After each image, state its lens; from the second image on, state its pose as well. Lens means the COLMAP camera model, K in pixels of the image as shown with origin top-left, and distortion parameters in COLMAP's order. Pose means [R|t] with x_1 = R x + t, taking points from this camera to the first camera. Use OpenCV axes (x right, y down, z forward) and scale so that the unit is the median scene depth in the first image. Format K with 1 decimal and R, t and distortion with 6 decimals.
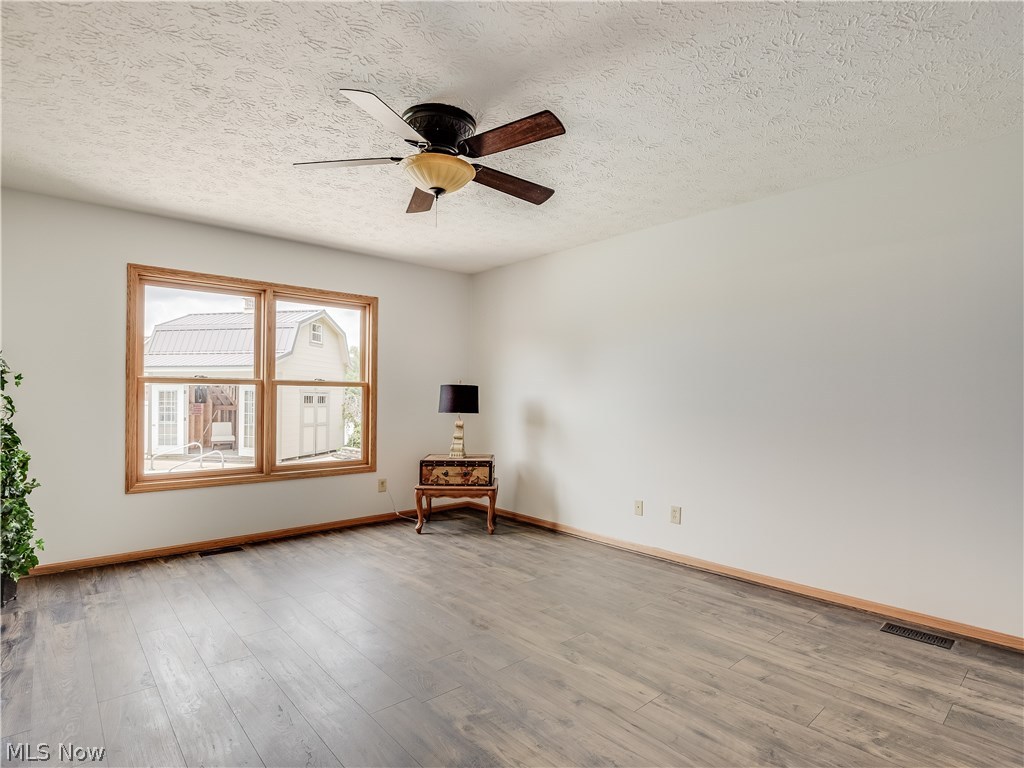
lens RADIAL K [[558.0, 0, 511.3], [0, 558.0, 386.5], [0, 0, 1]] dist [-0.023410, -0.000279]
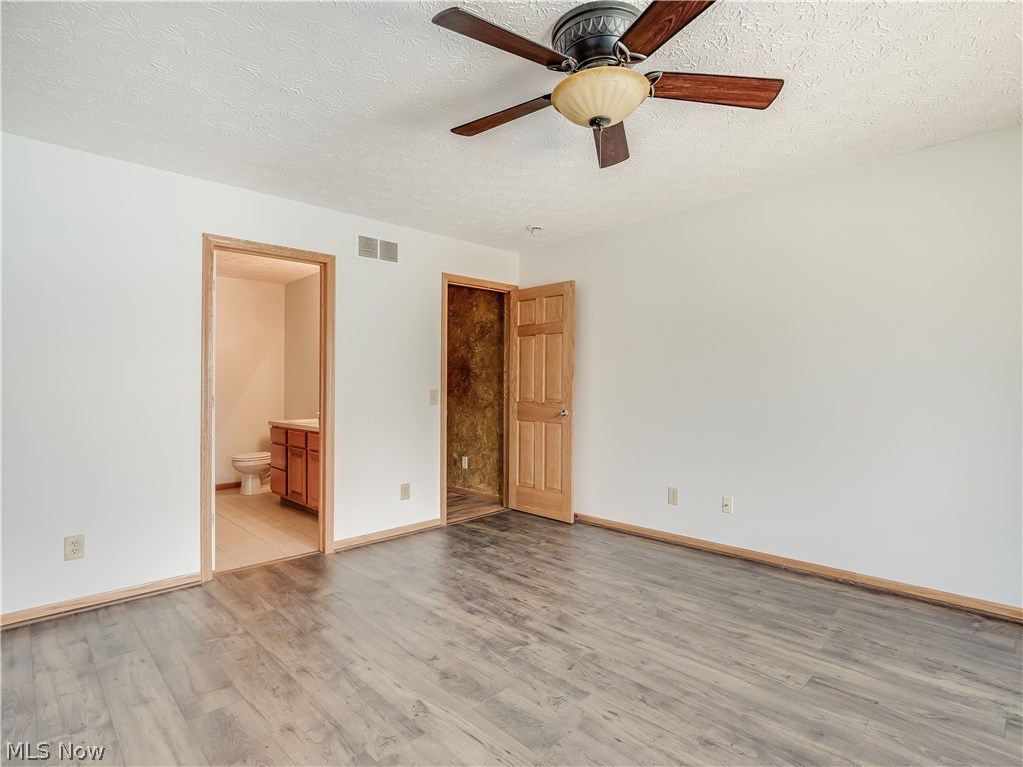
lens RADIAL K [[557.5, 0, 512.4], [0, 557.5, 383.4], [0, 0, 1]] dist [-0.023410, -0.000279]
pose [[-0.999026, -0.000157, -0.044127, 0.011206], [0.000535, 0.999877, -0.015664, 0.032452], [0.044124, -0.015672, -0.998903, 2.078996]]
